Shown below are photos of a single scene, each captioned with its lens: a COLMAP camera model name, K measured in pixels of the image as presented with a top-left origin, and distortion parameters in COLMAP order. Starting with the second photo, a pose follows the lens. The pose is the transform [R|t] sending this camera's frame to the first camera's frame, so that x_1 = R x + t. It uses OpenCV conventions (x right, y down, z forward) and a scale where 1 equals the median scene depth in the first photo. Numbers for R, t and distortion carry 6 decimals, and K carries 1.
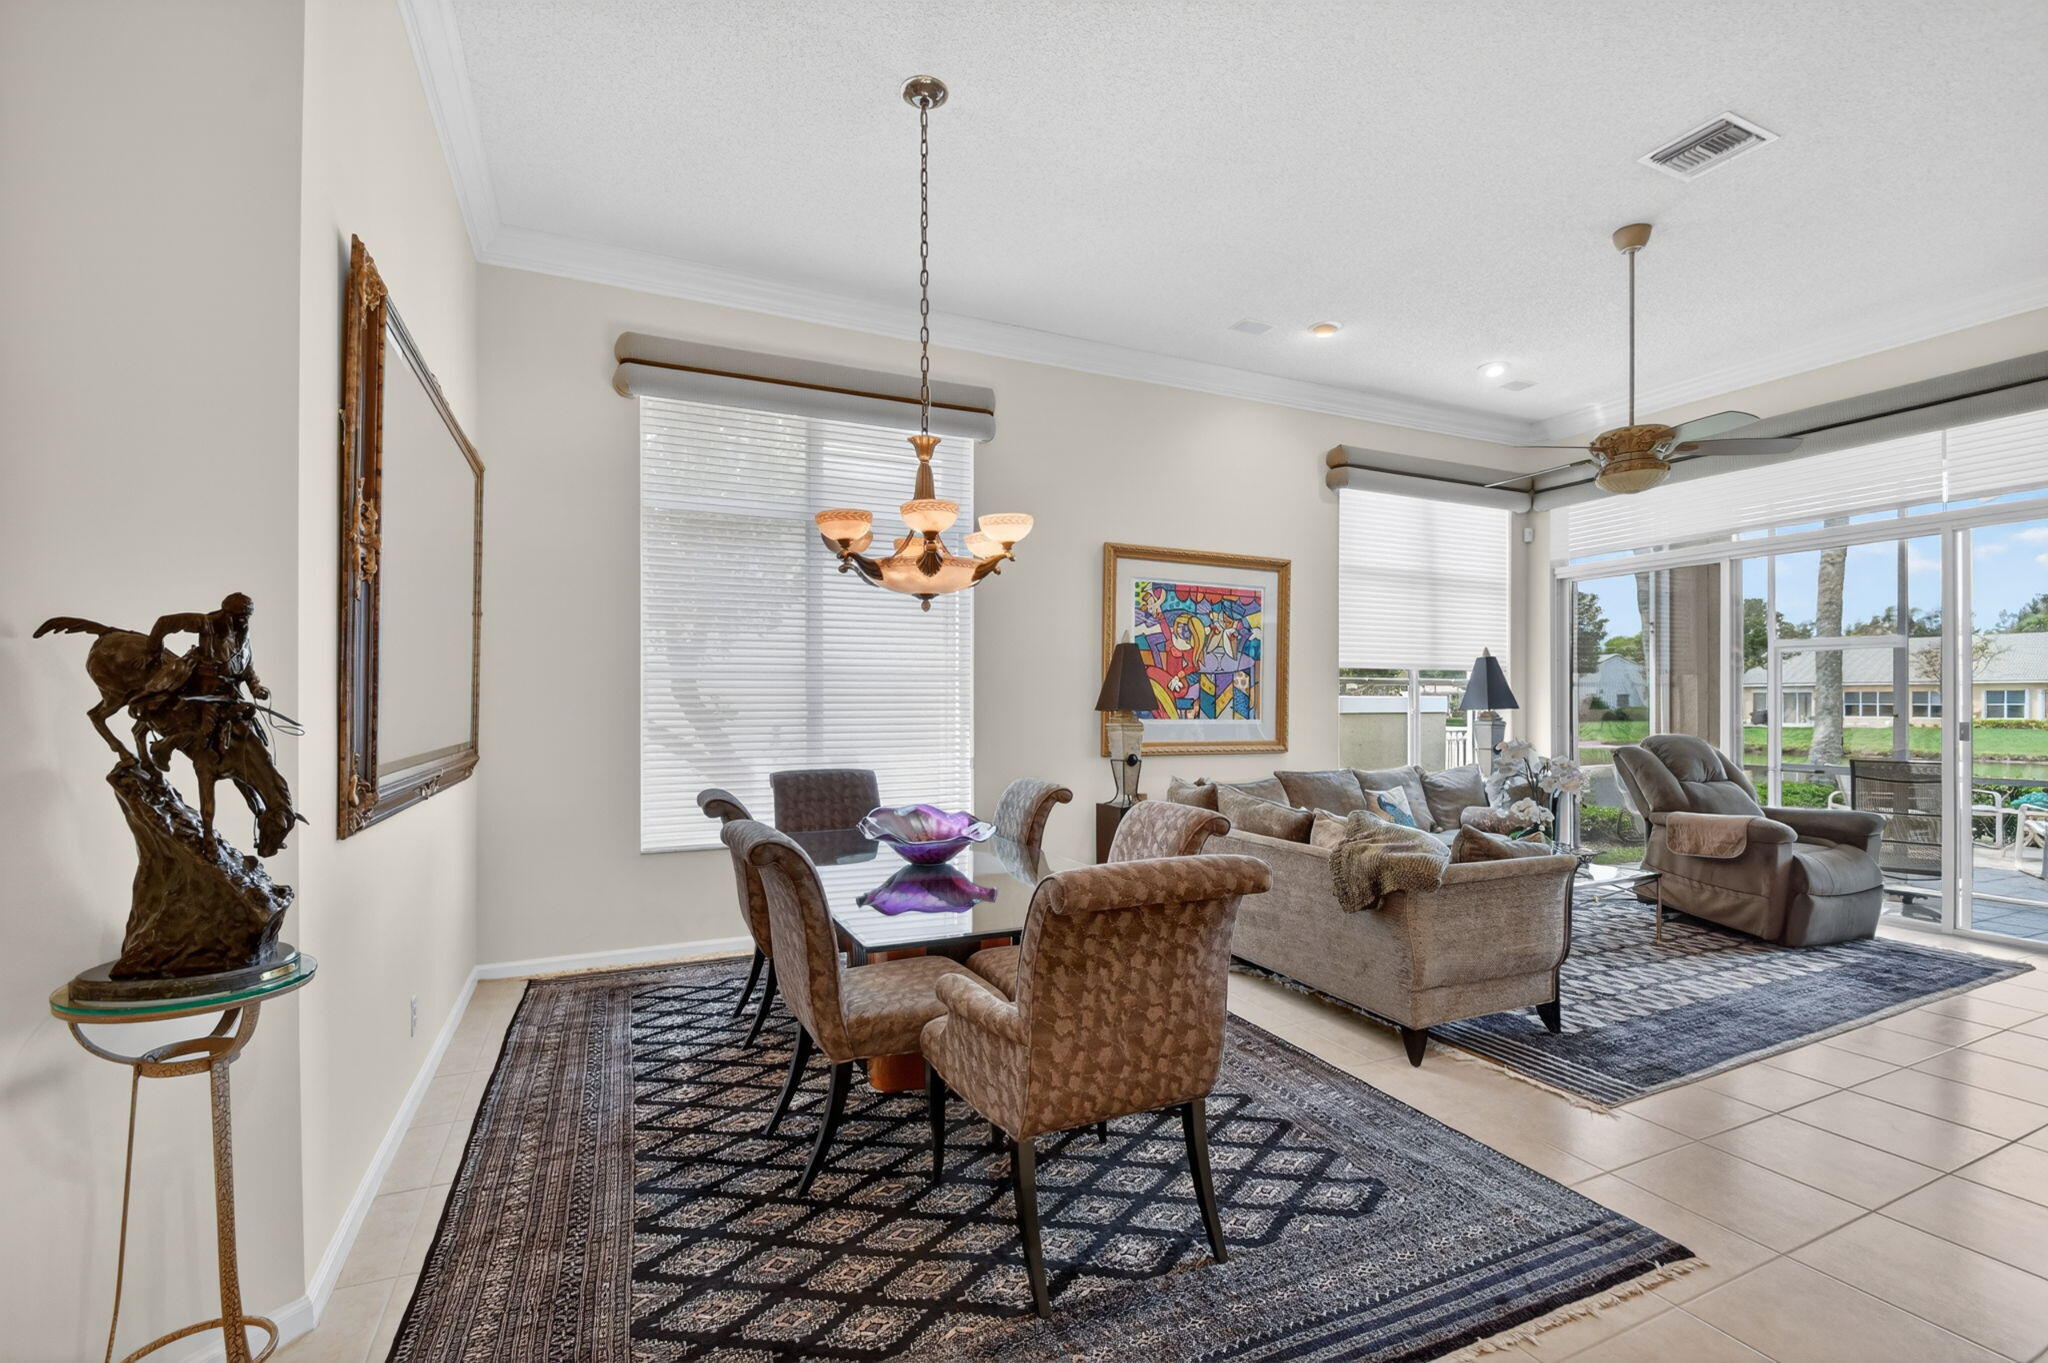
lens RADIAL K [[897.7, 0, 1025.1], [0, 897.7, 697.9], [0, 0, 1]] dist [0.015944, -0.018176]
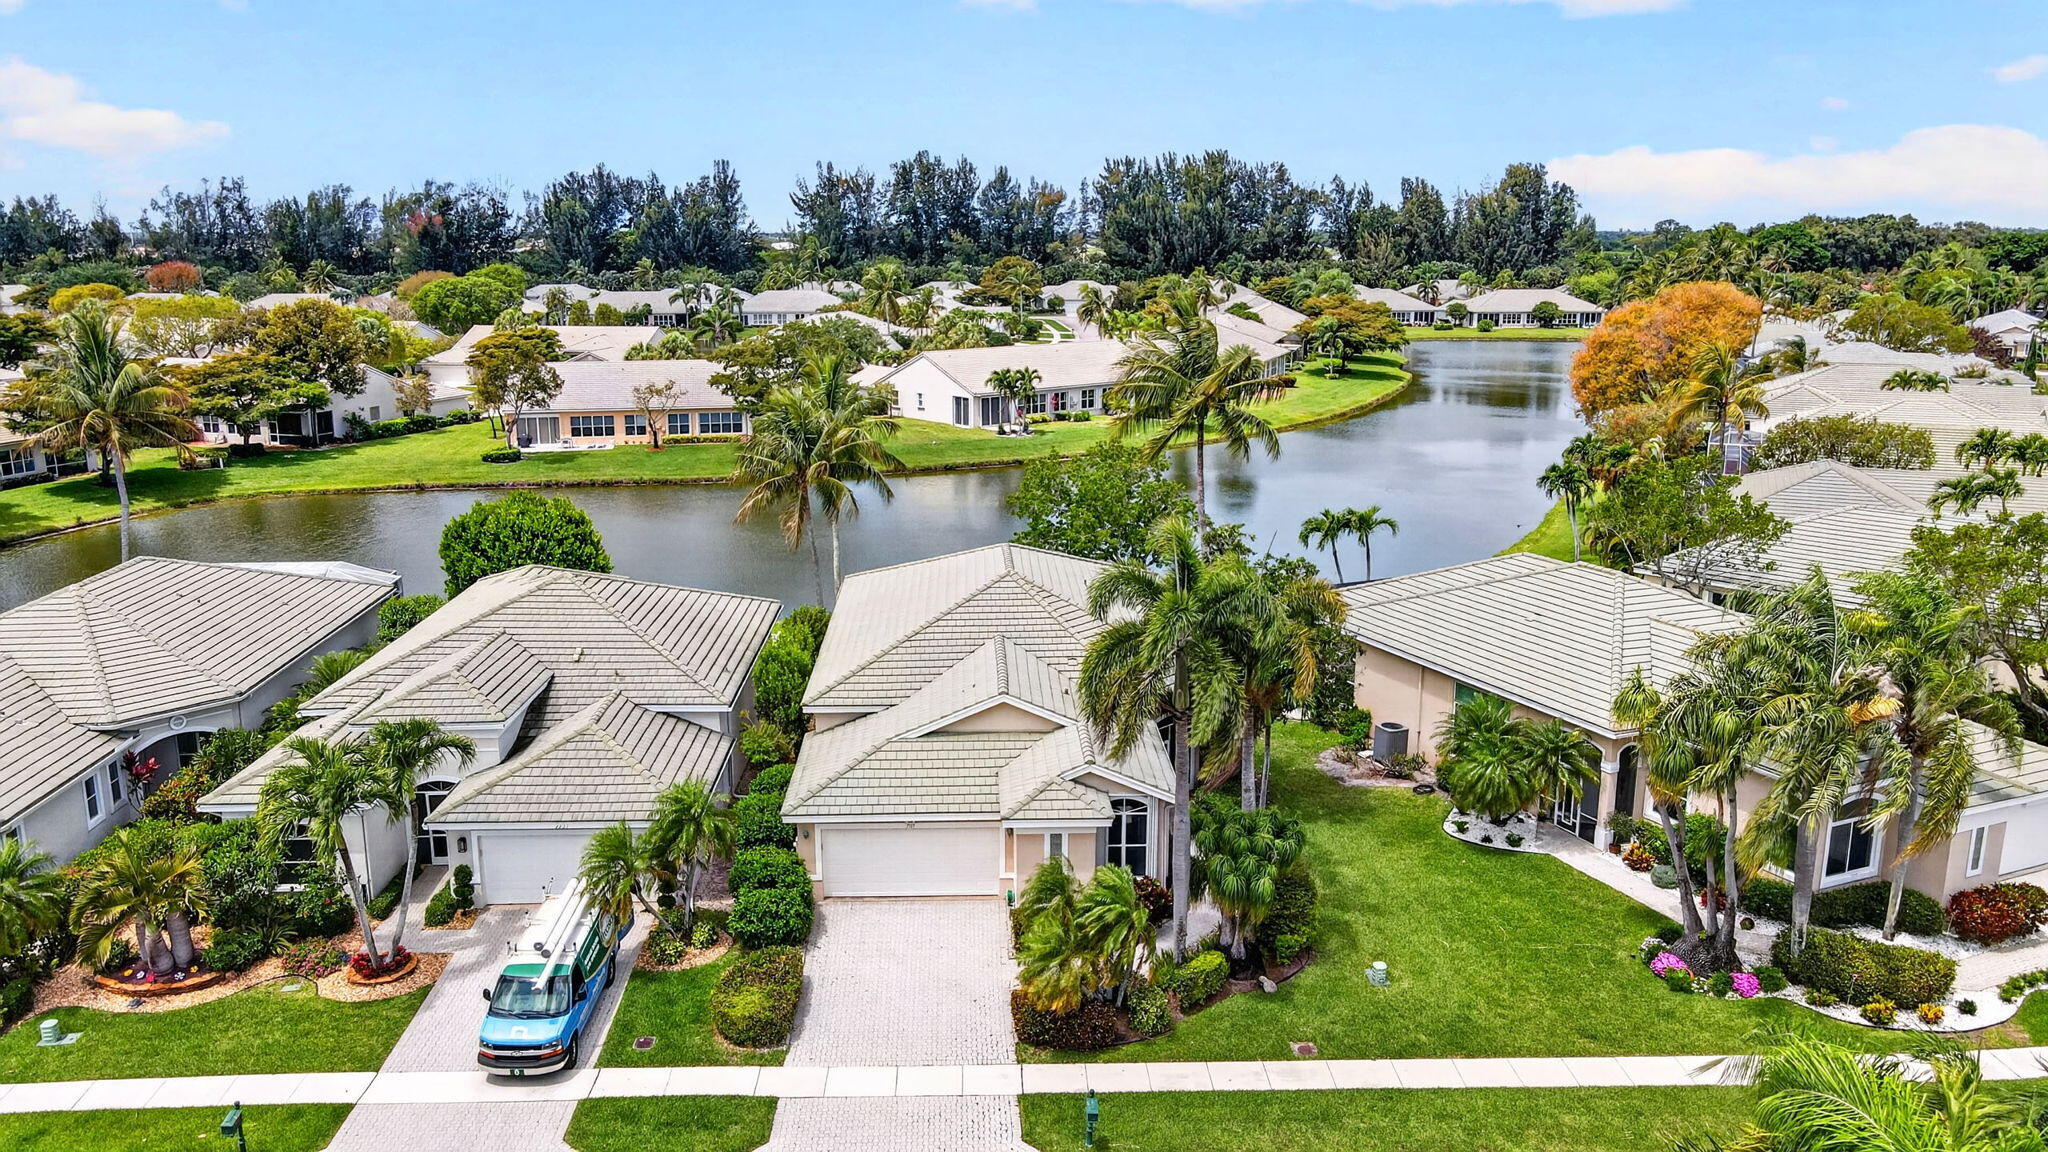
lens RADIAL K [[1553.2, 0, 1024.0], [0, 1553.2, 576.0], [0, 0, 1]] dist [0.000114, -0.000035]
pose [[0.384903, -0.213485, 0.897927, -7.725412], [0.002976, 0.973163, 0.230097, -2.786346], [-0.922952, -0.085893, 0.375209, -3.430105]]
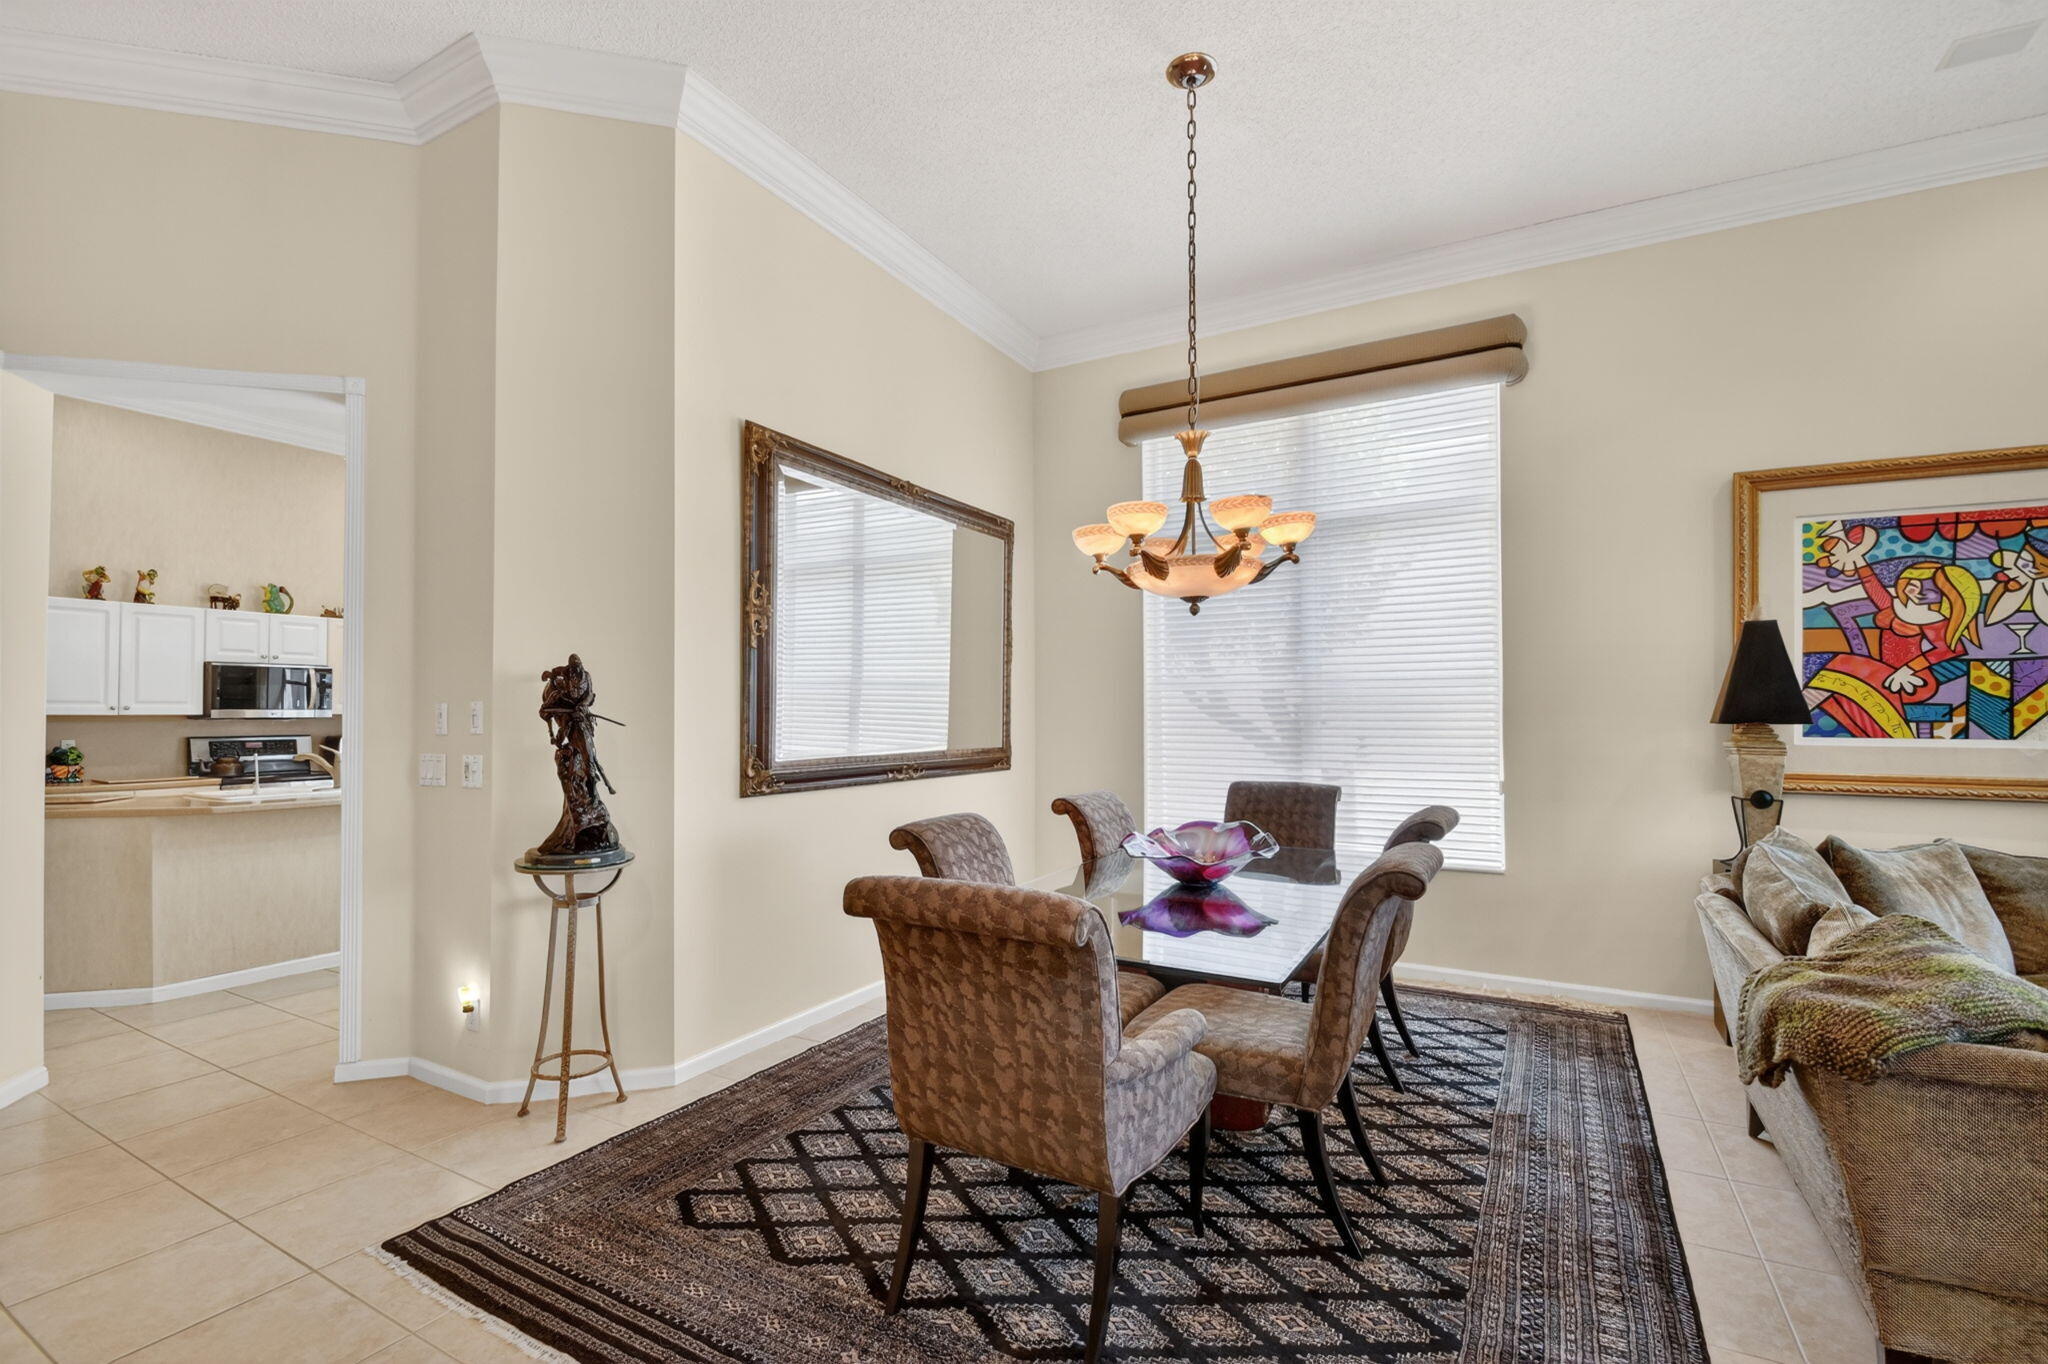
lens RADIAL K [[897.7, 0, 1025.1], [0, 897.7, 698.4], [0, 0, 1]] dist [0.015944, -0.018176]
pose [[0.590554, -0.014615, -0.806865, 0.312038], [0.005697, 0.999887, -0.013941, 0.001734], [0.806978, 0.003636, 0.590571, 0.170764]]
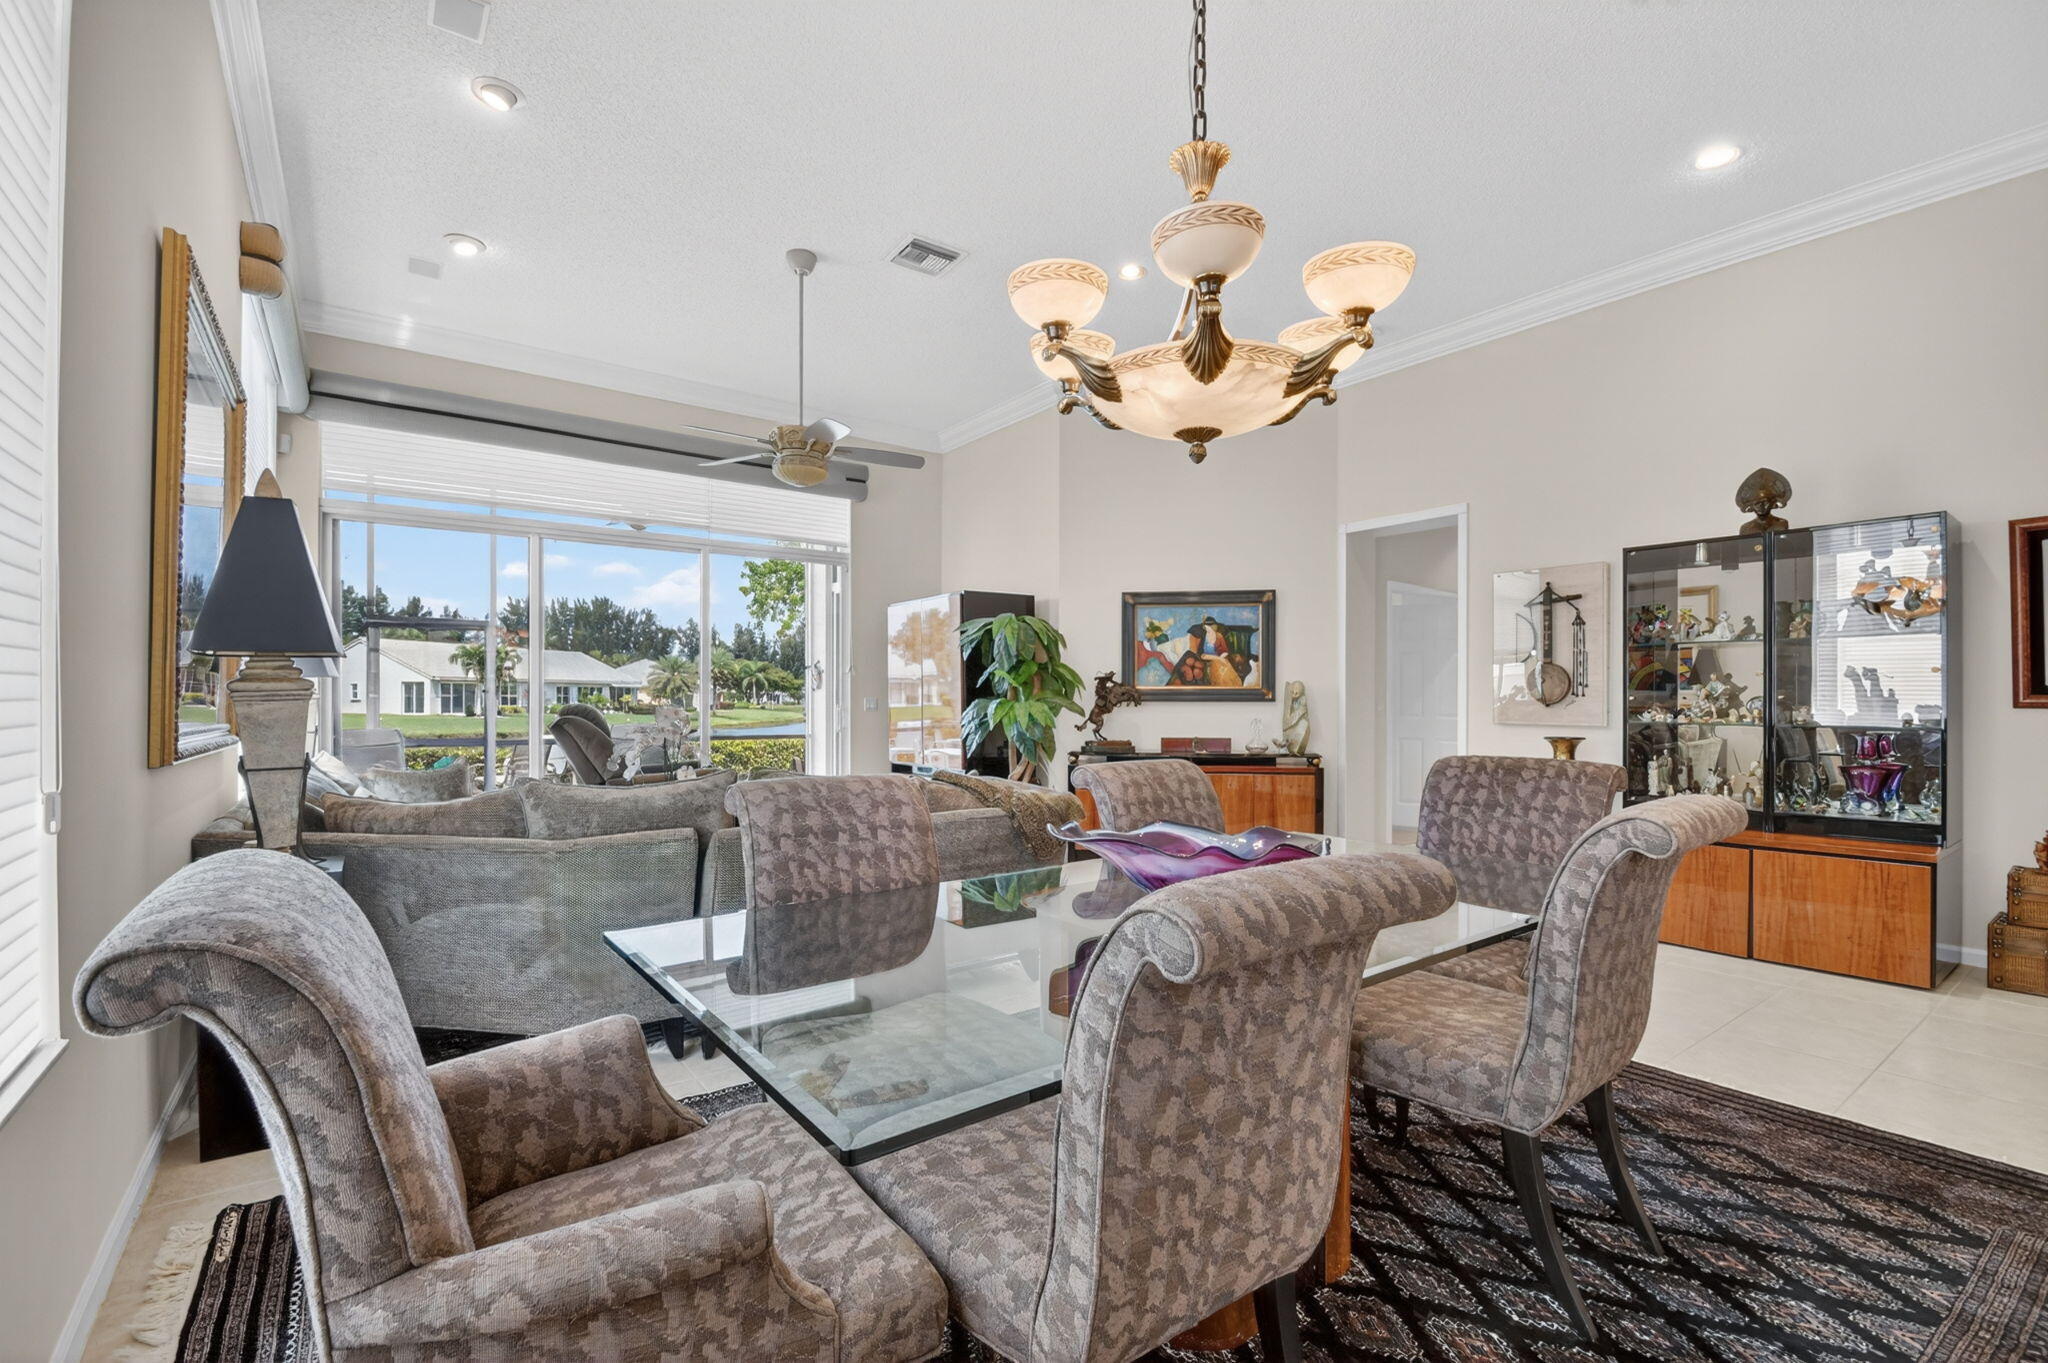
lens RADIAL K [[897.7, 0, 1025.1], [0, 897.7, 697.9], [0, 0, 1]] dist [0.015944, -0.018176]
pose [[-0.204241, -0.001028, 0.978920, -0.373332], [-0.007494, 0.999972, -0.000513, 0.031322], [-0.978892, -0.007441, -0.204243, 0.701404]]
